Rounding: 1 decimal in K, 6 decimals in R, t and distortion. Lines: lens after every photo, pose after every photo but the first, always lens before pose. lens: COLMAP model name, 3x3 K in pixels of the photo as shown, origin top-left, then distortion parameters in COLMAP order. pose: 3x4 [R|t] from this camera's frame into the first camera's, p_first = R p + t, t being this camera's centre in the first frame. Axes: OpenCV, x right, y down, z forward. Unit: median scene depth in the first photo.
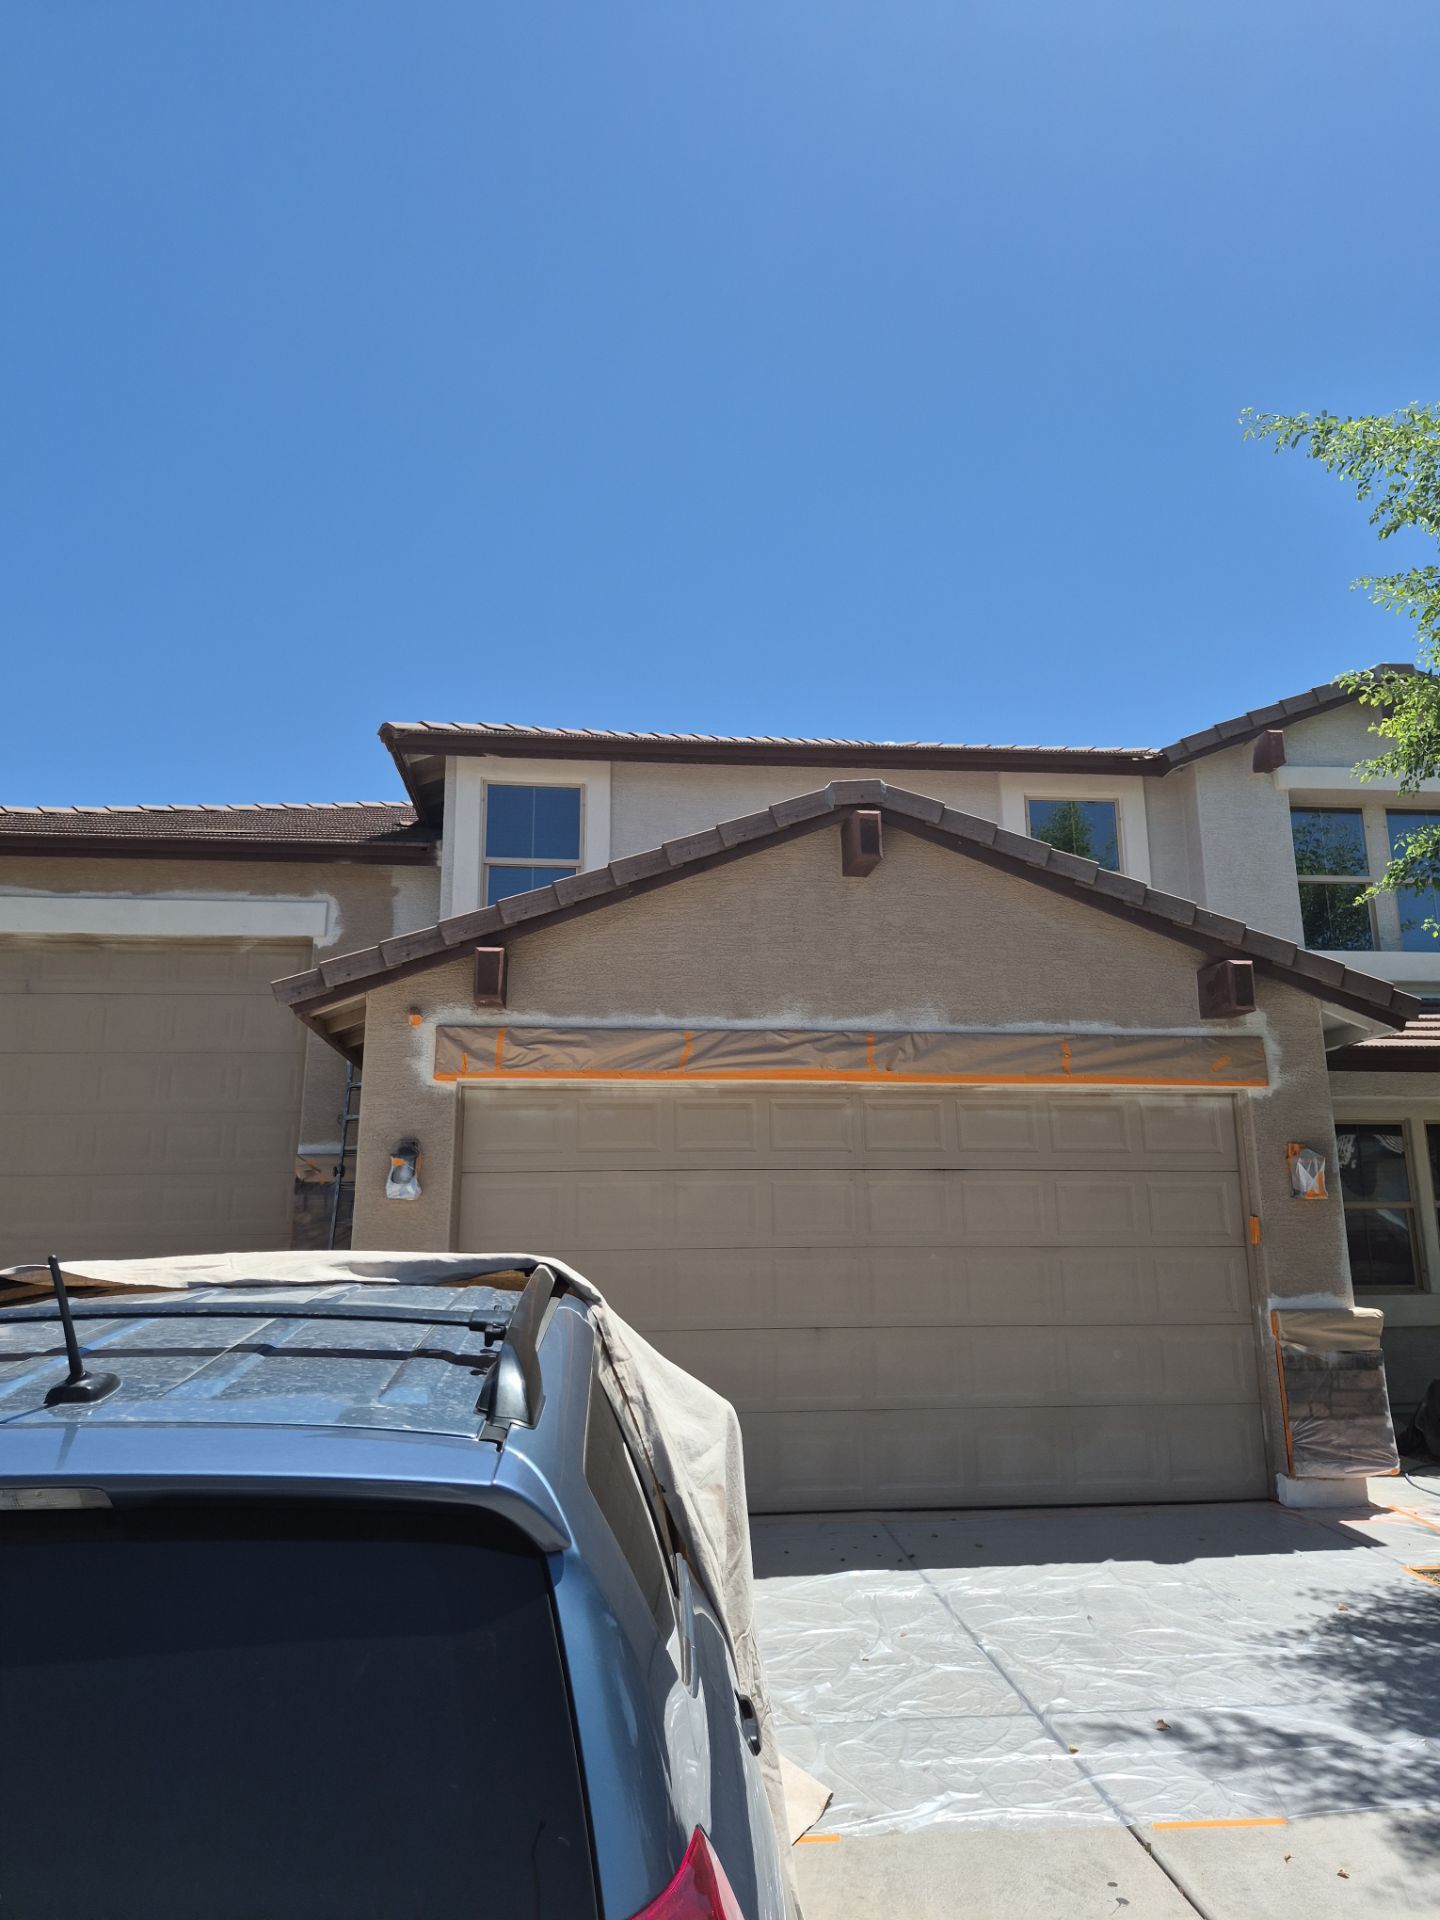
lens RADIAL K [[1335.9, 0, 721.7], [0, 1335.9, 941.1], [0, 0, 1]] dist [0.065539, -0.002577]
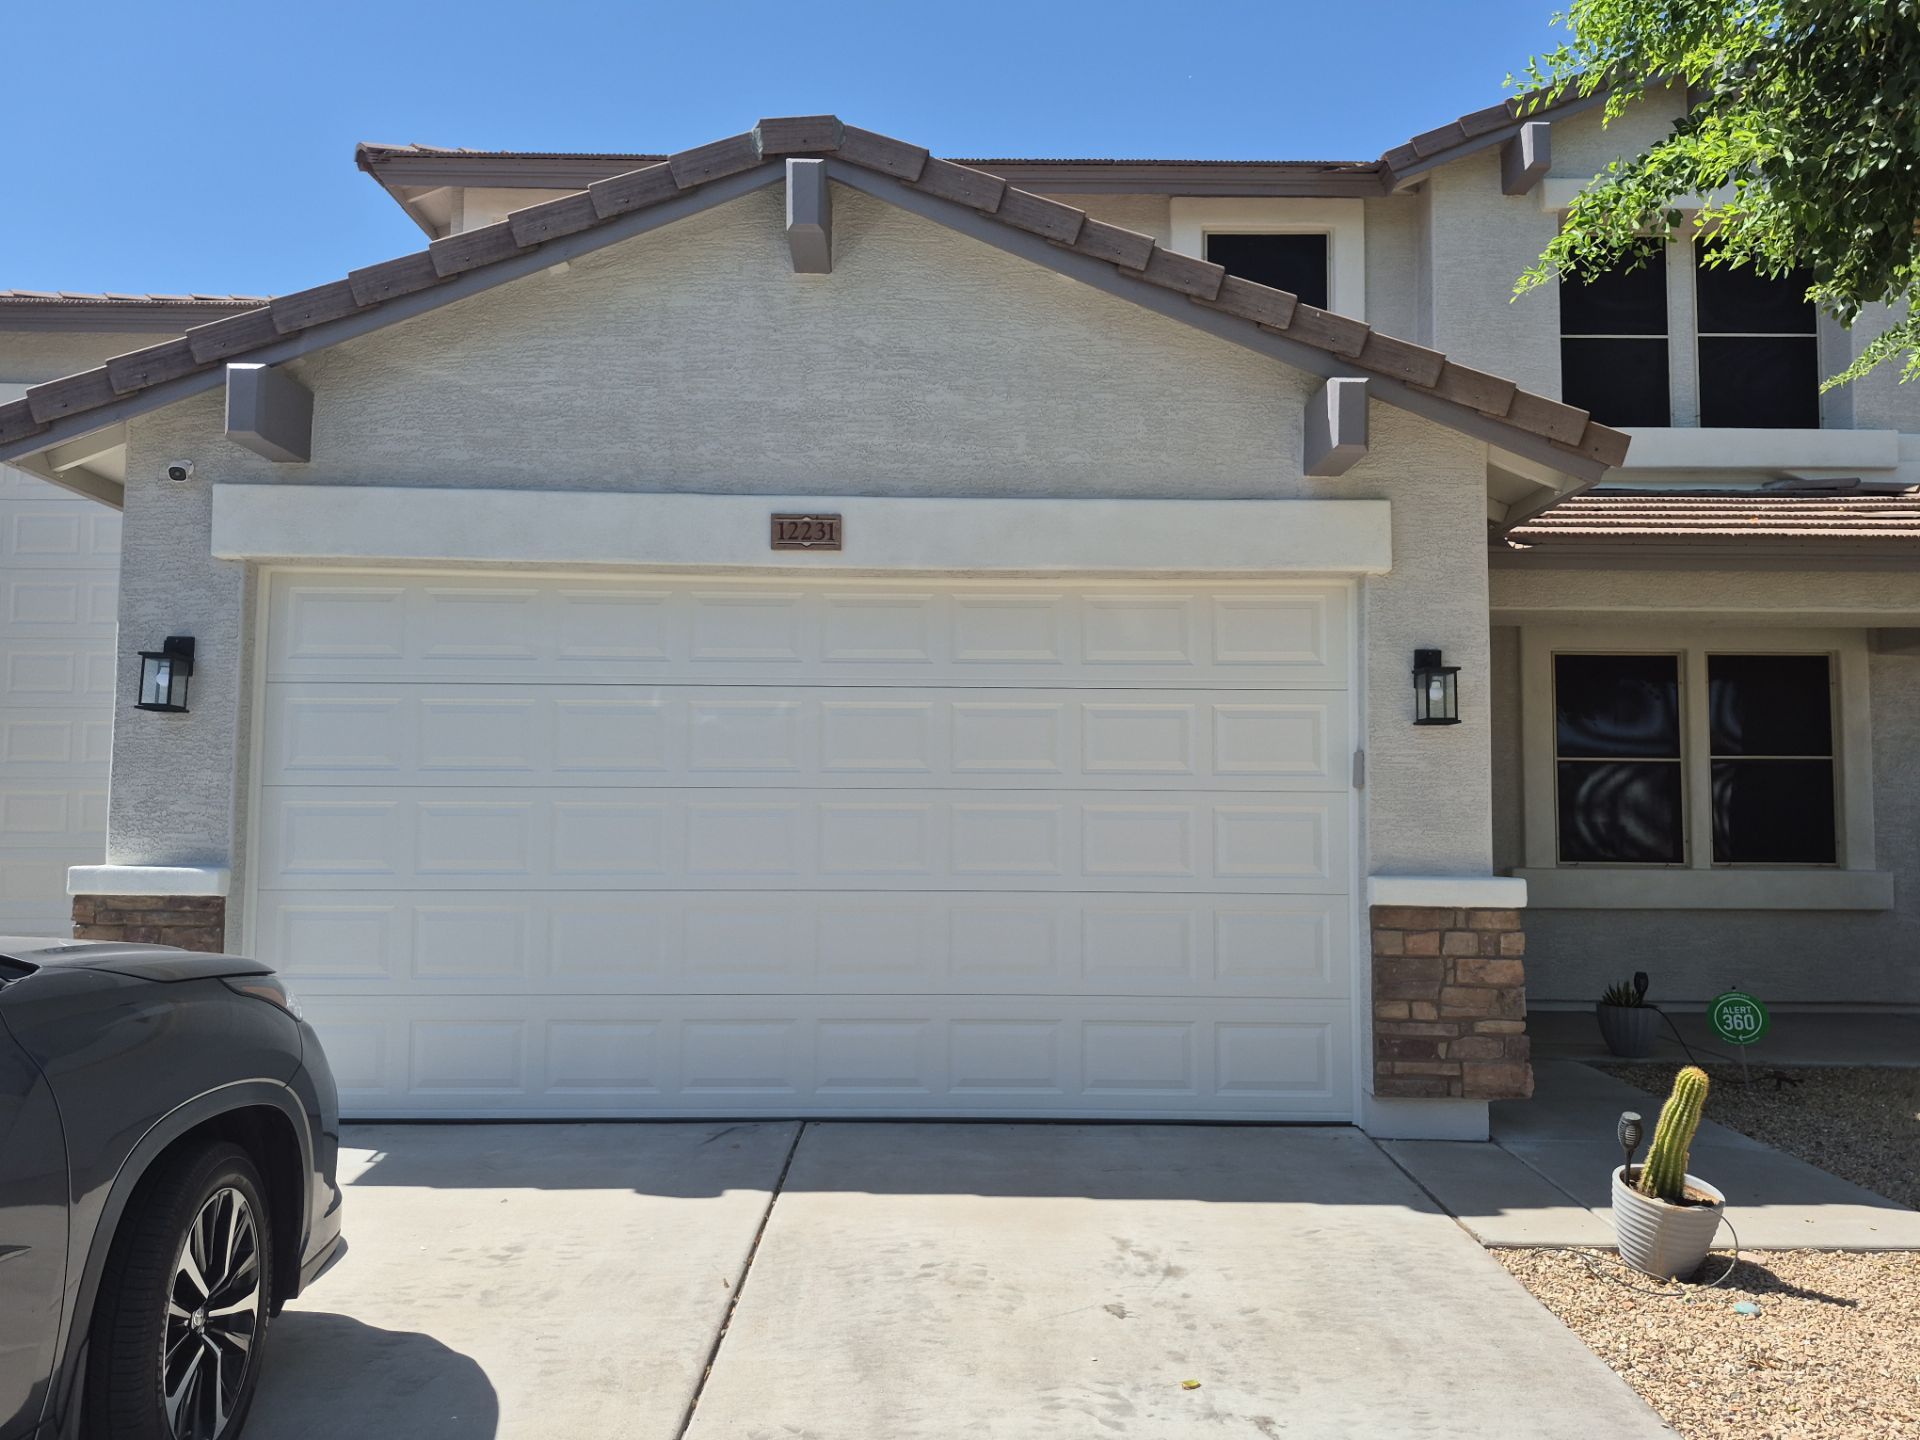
lens RADIAL K [[1335.9, 0, 955.3], [0, 1335.9, 732.4], [0, 0, 1]] dist [0.065539, -0.002577]
pose [[0.995943, 0.005939, -0.089787, 0.240199], [0.008469, 0.987202, 0.159249, 0.077422], [0.089583, -0.159363, 0.983147, 0.280835]]
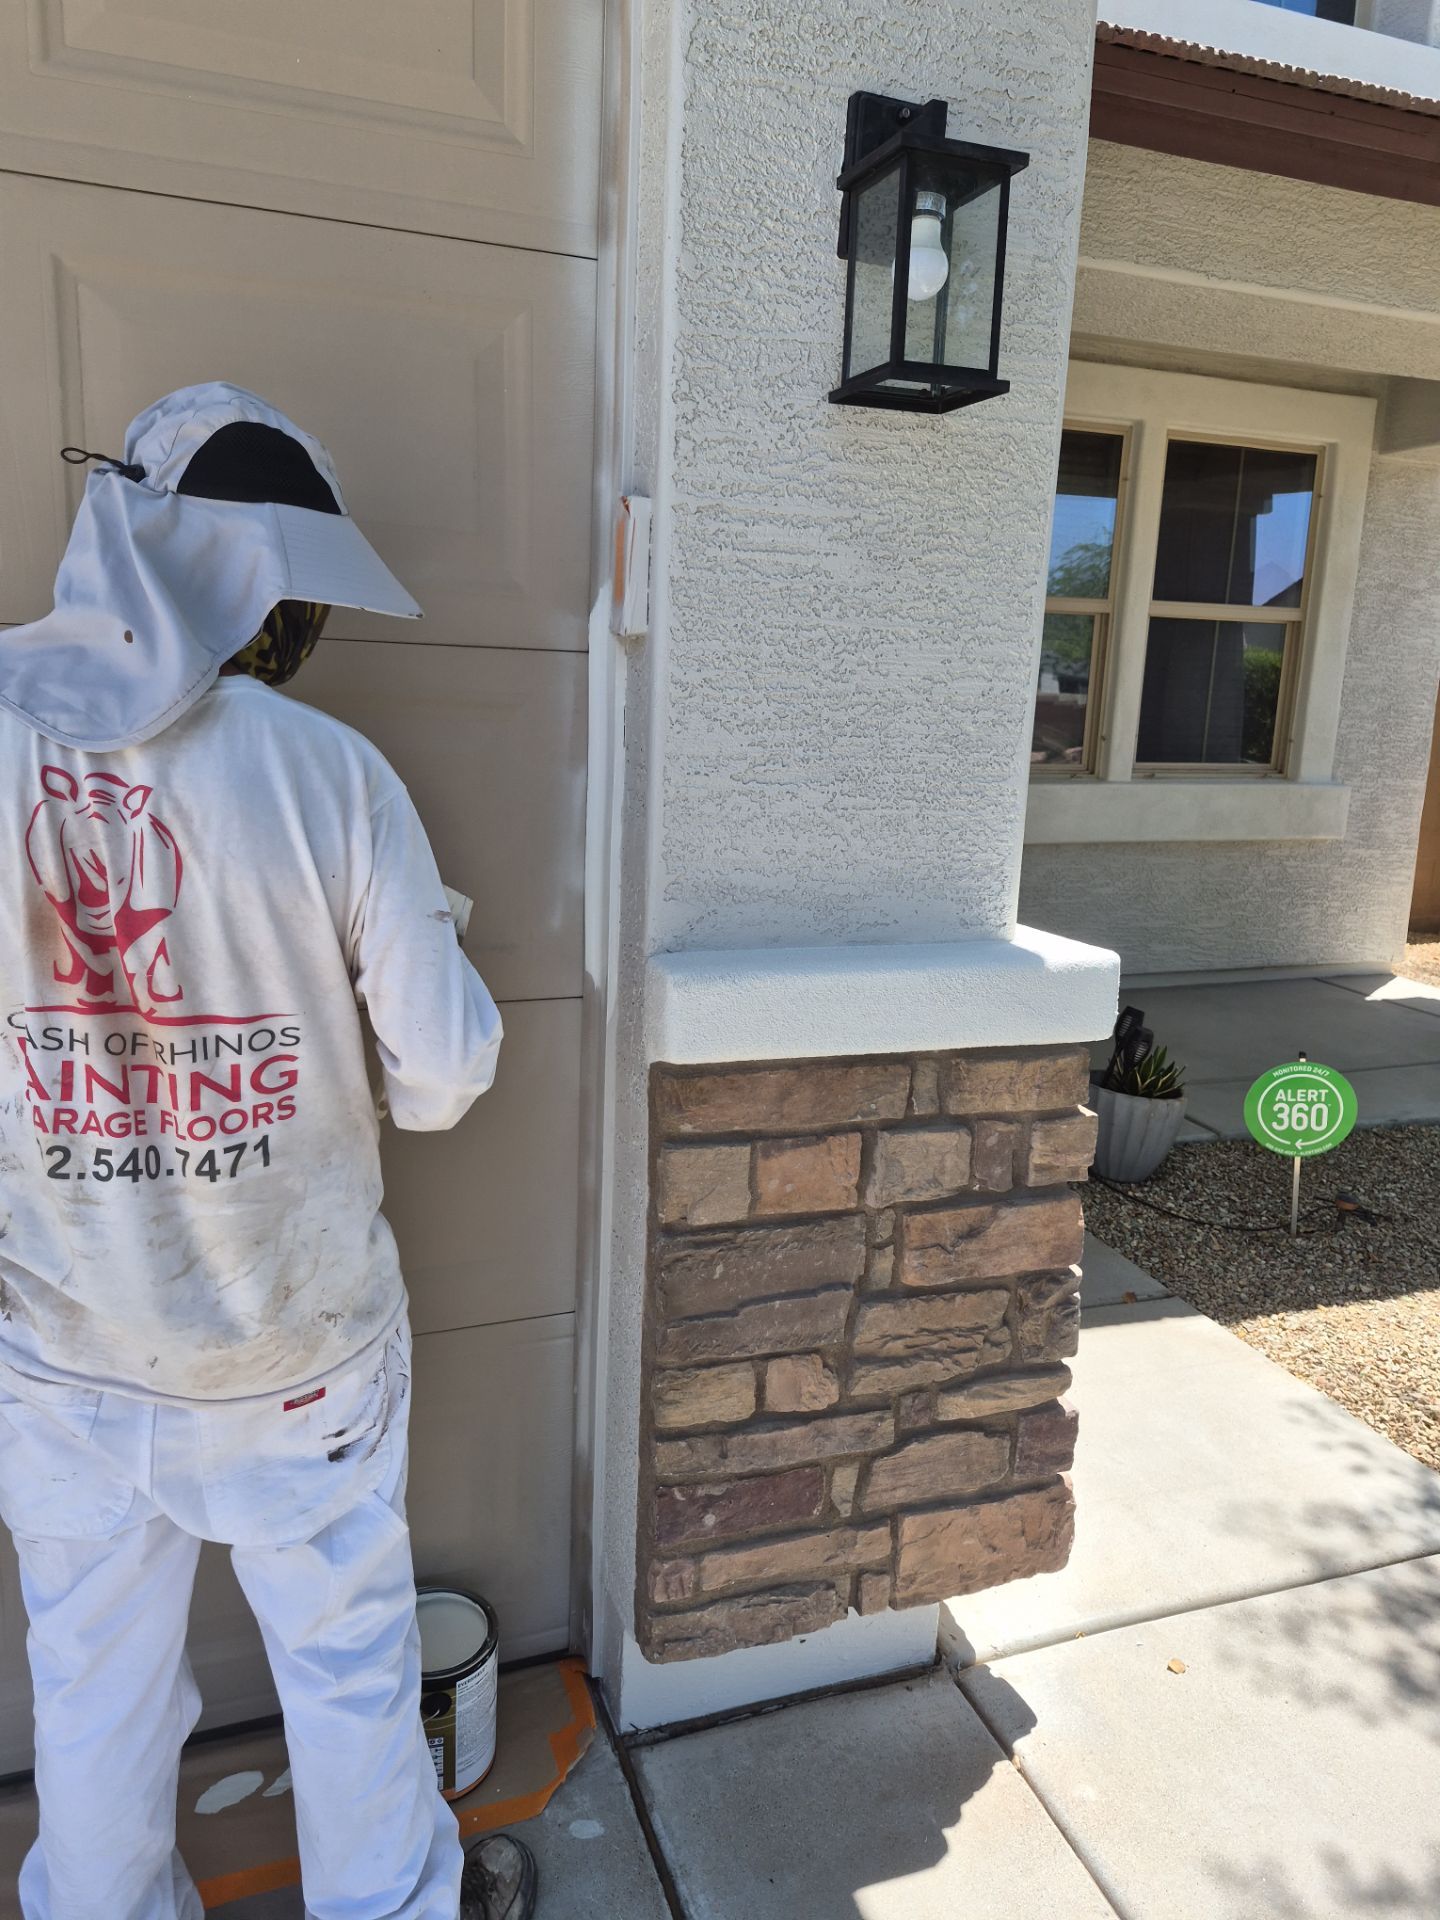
lens RADIAL K [[1335.9, 0, 712.4], [0, 1335.9, 970.6], [0, 0, 1]] dist [0.065539, -0.002577]
pose [[0.968512, -0.013998, 0.248571, 0.349970], [-0.094078, 0.903814, 0.417455, 0.180906], [-0.230506, -0.427696, 0.874039, 0.792275]]
